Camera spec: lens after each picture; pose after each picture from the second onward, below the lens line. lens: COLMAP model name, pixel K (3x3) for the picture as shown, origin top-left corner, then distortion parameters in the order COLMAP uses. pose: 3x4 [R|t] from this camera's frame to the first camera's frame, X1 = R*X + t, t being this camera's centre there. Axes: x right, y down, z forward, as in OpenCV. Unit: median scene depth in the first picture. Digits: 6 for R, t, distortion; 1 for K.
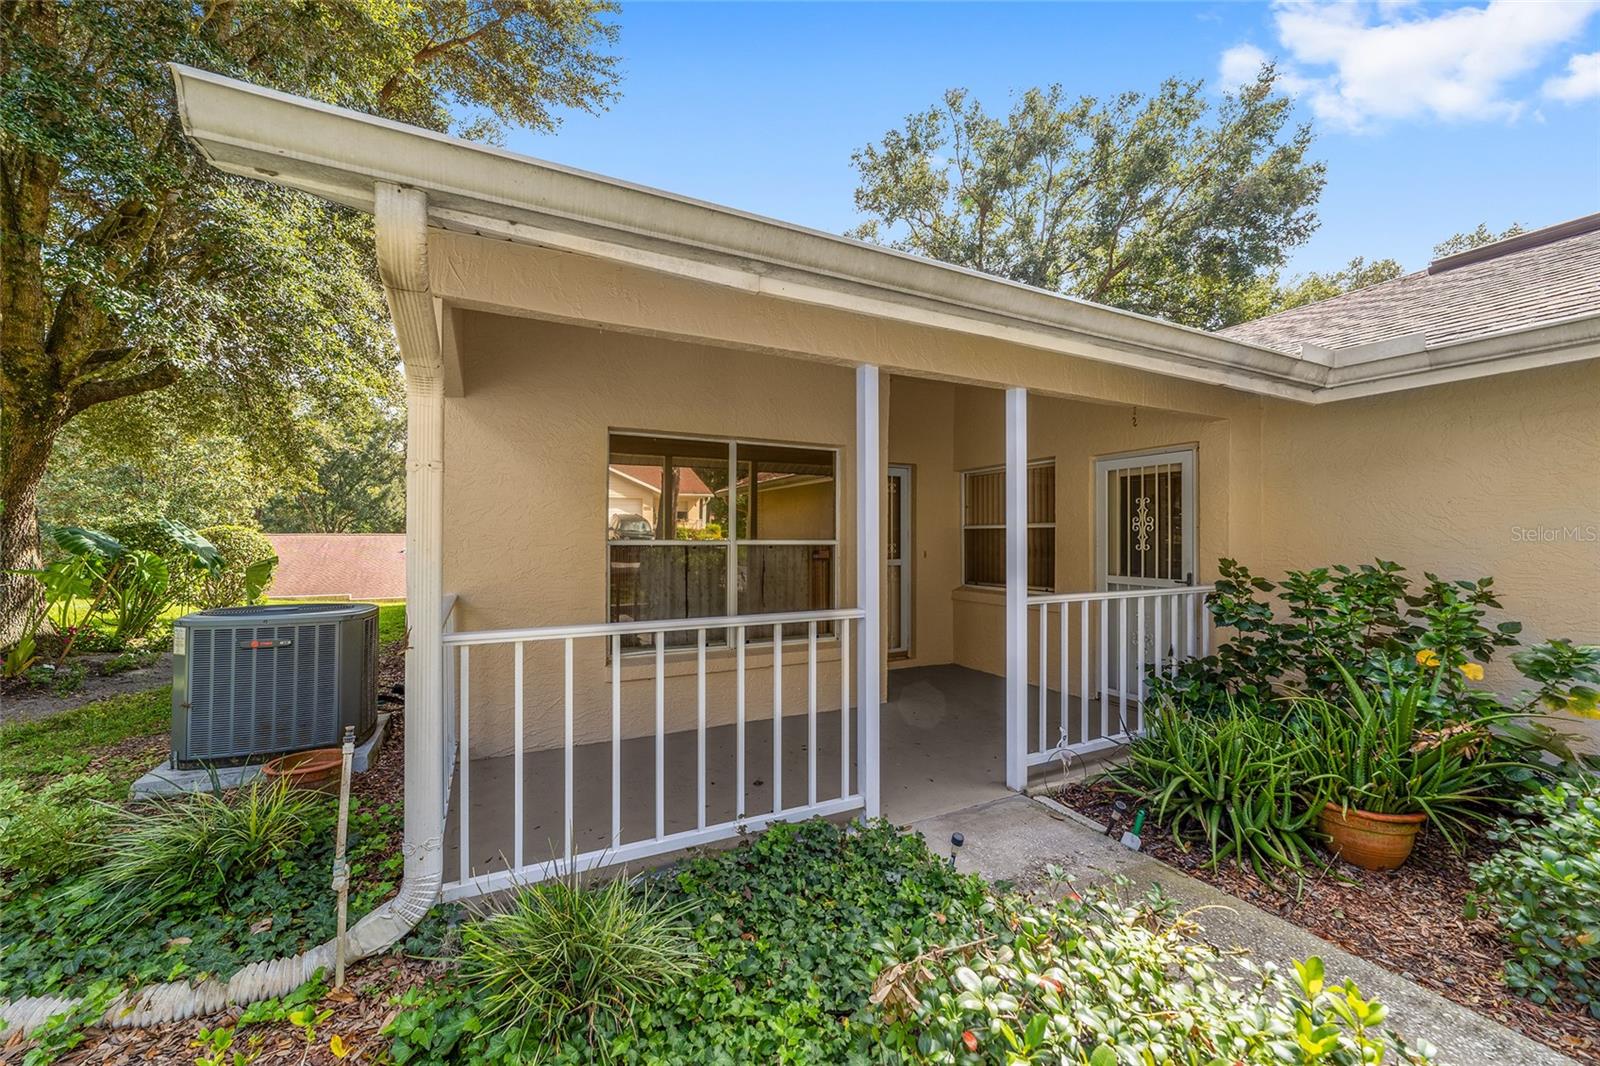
lens RADIAL K [[617.1, 0, 809.5], [0, 617.1, 531.2], [0, 0, 1]] dist [0.001711, 0.000213]
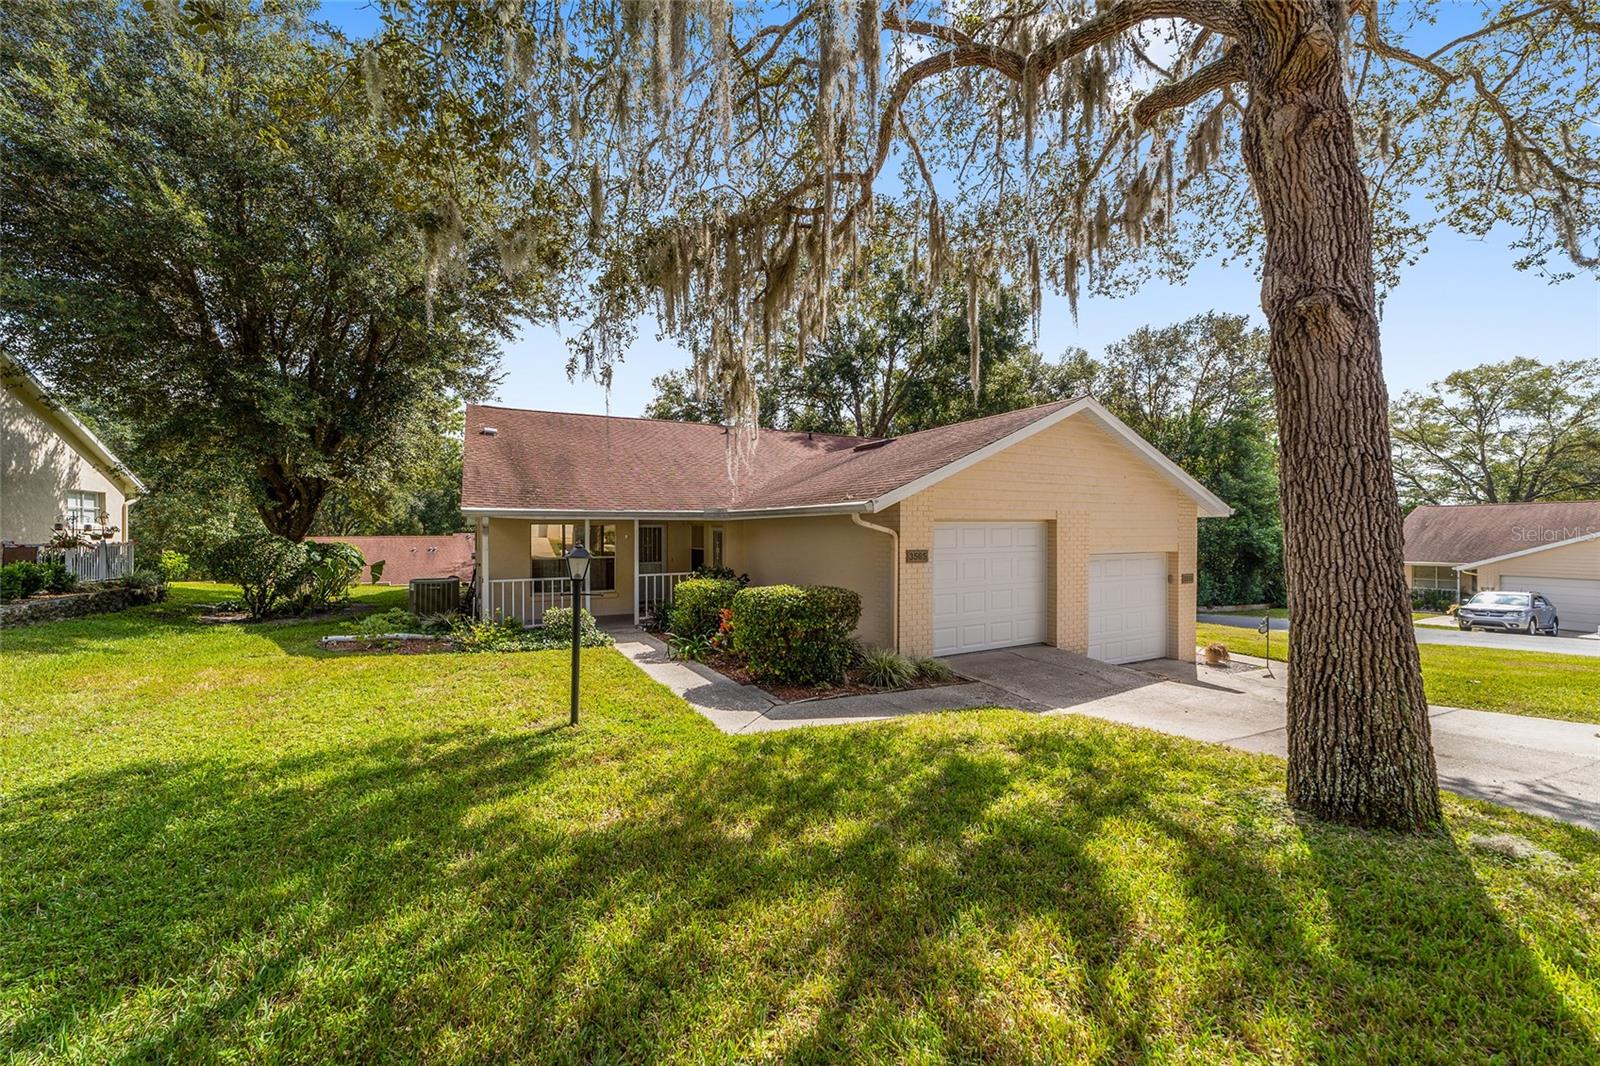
lens RADIAL K [[602.3, 0, 800.0], [0, 602.3, 533.0], [0, 0, 1]] dist [-0.002883, 0.000001]
pose [[0.999843, -0.003588, 0.017329, 0.638311], [0.003356, 0.999905, 0.013395, -0.095185], [-0.017376, -0.013335, 0.999760, -1.349295]]
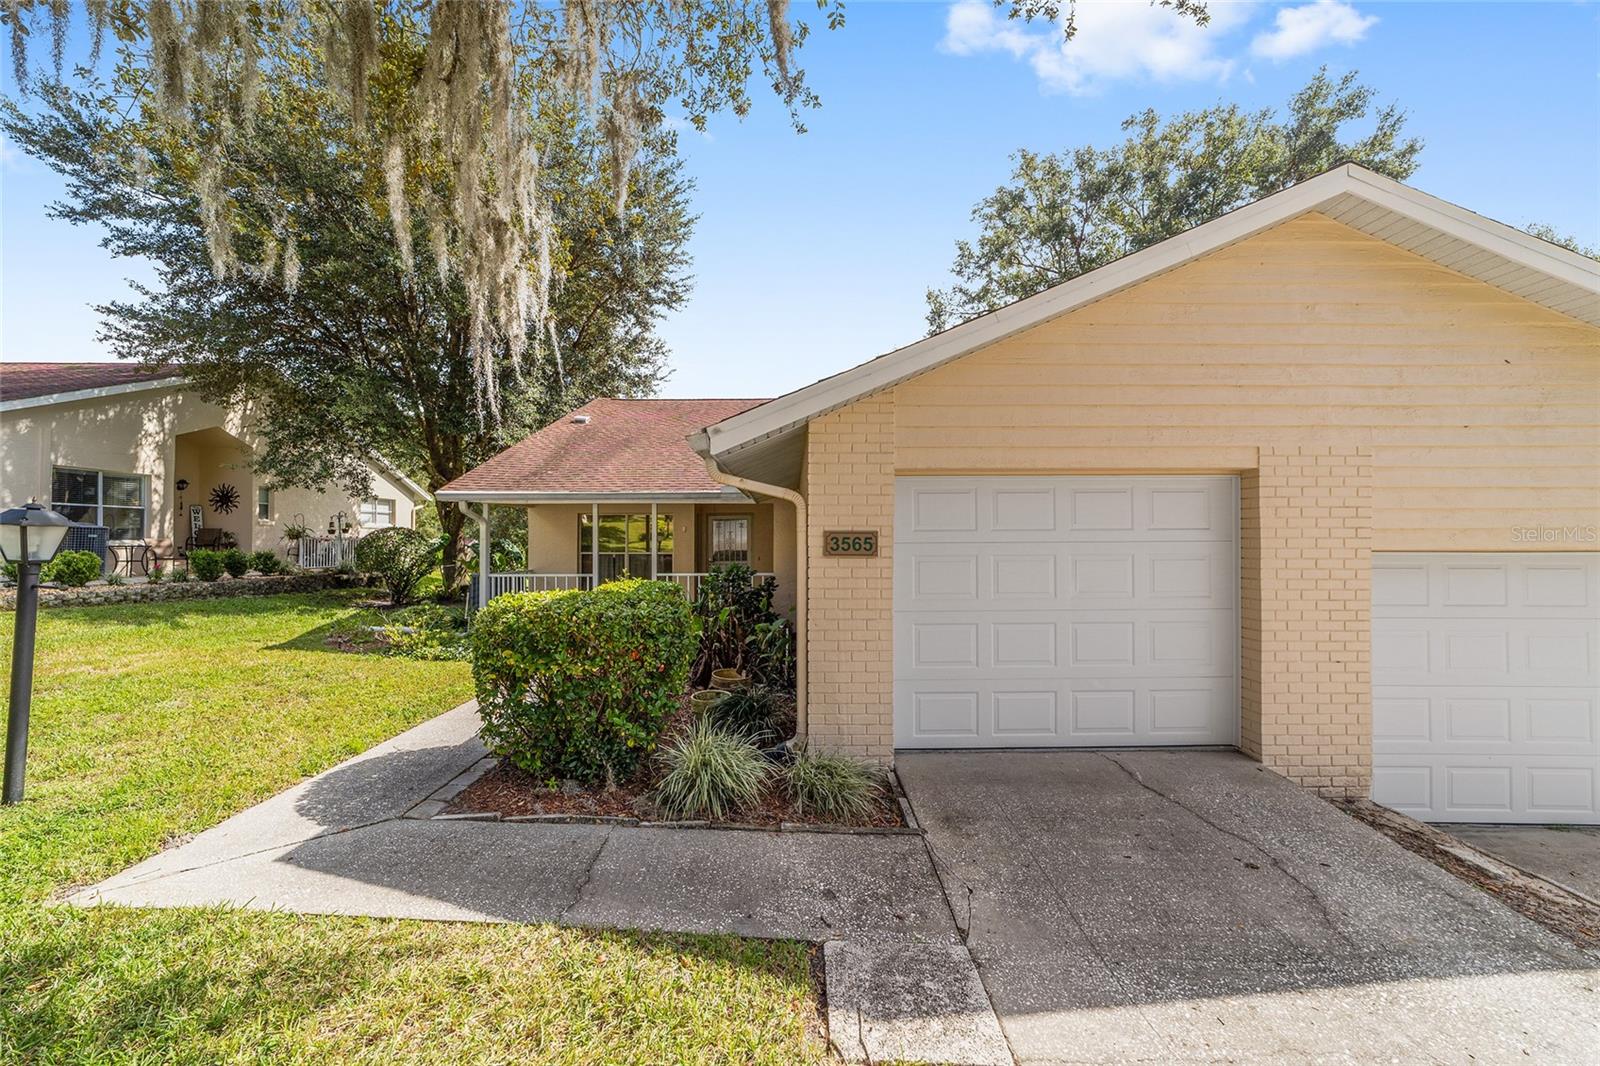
lens RADIAL K [[611.9, 0, 792.8], [0, 611.9, 529.9], [0, 0, 1]] dist [-0.017188, 0.008670]
pose [[0.893578, -0.009079, -0.448817, 1.146556], [0.006673, 0.999954, -0.006943, -0.038299], [0.448859, 0.003209, 0.893597, -0.677970]]
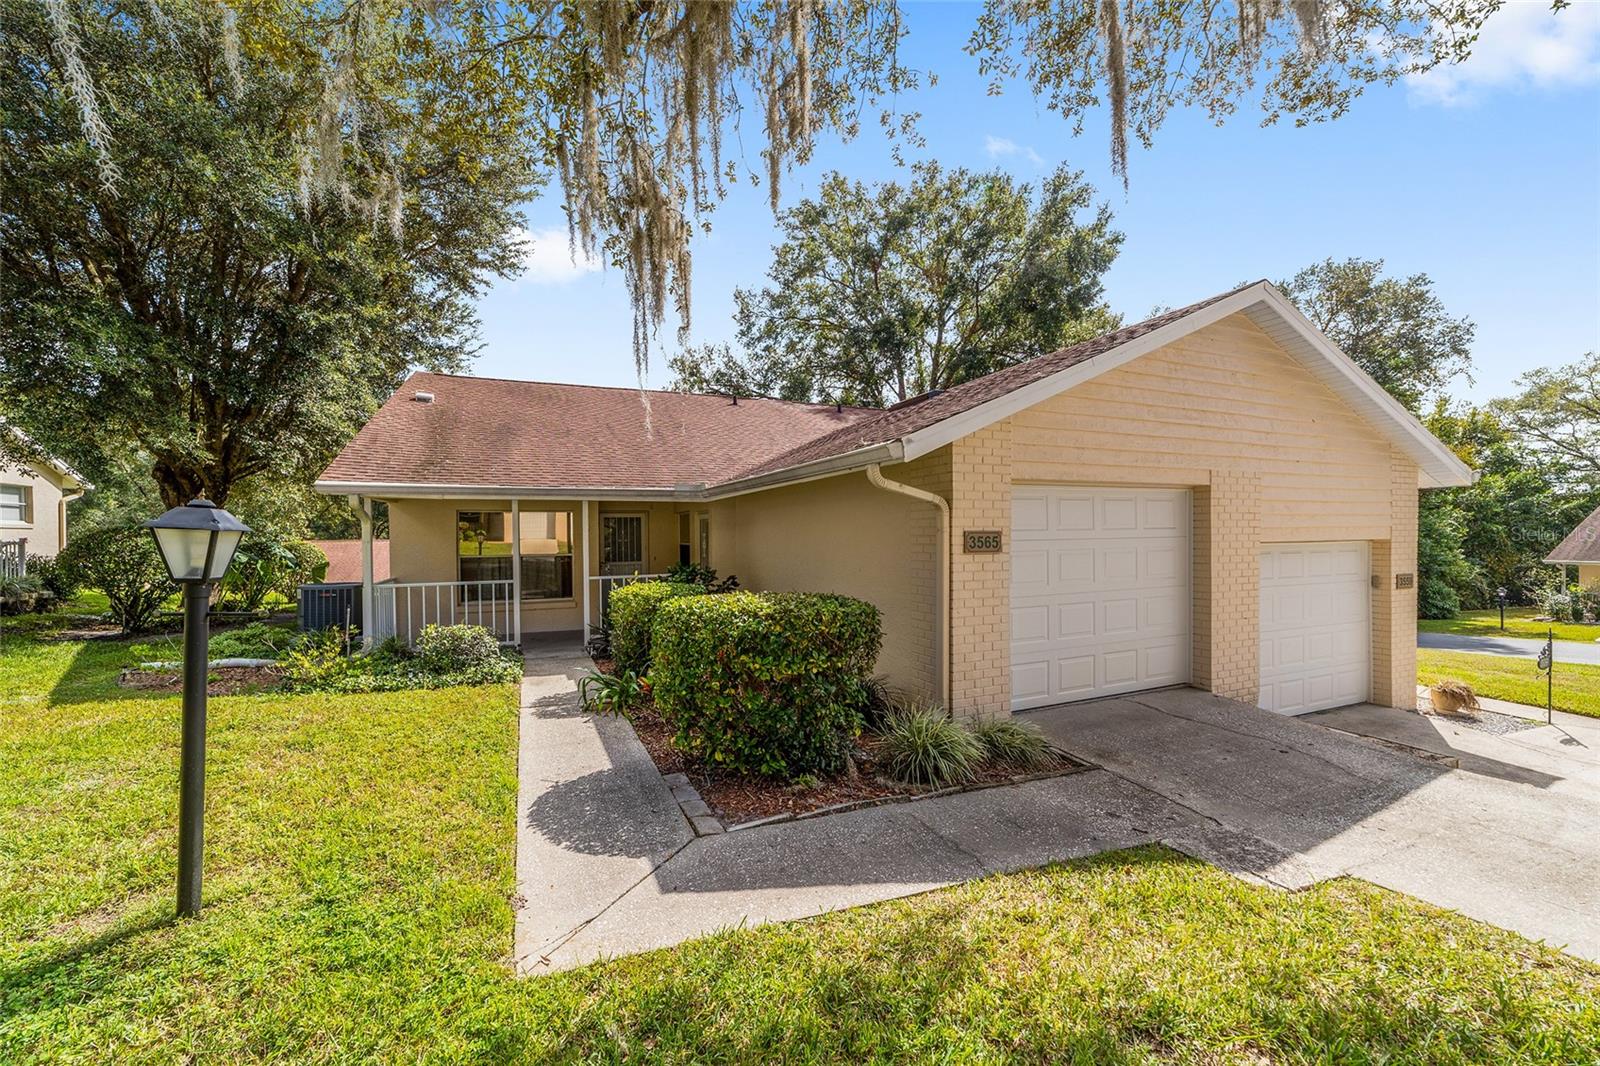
lens RADIAL K [[627.7, 0, 793.1], [0, 627.7, 537.0], [0, 0, 1]] dist [-0.017619, 0.009416]
pose [[0.997730, -0.010897, -0.066458, 0.727386], [0.011796, 0.999844, 0.013153, -0.046953], [0.066305, -0.013907, 0.997703, -0.860939]]
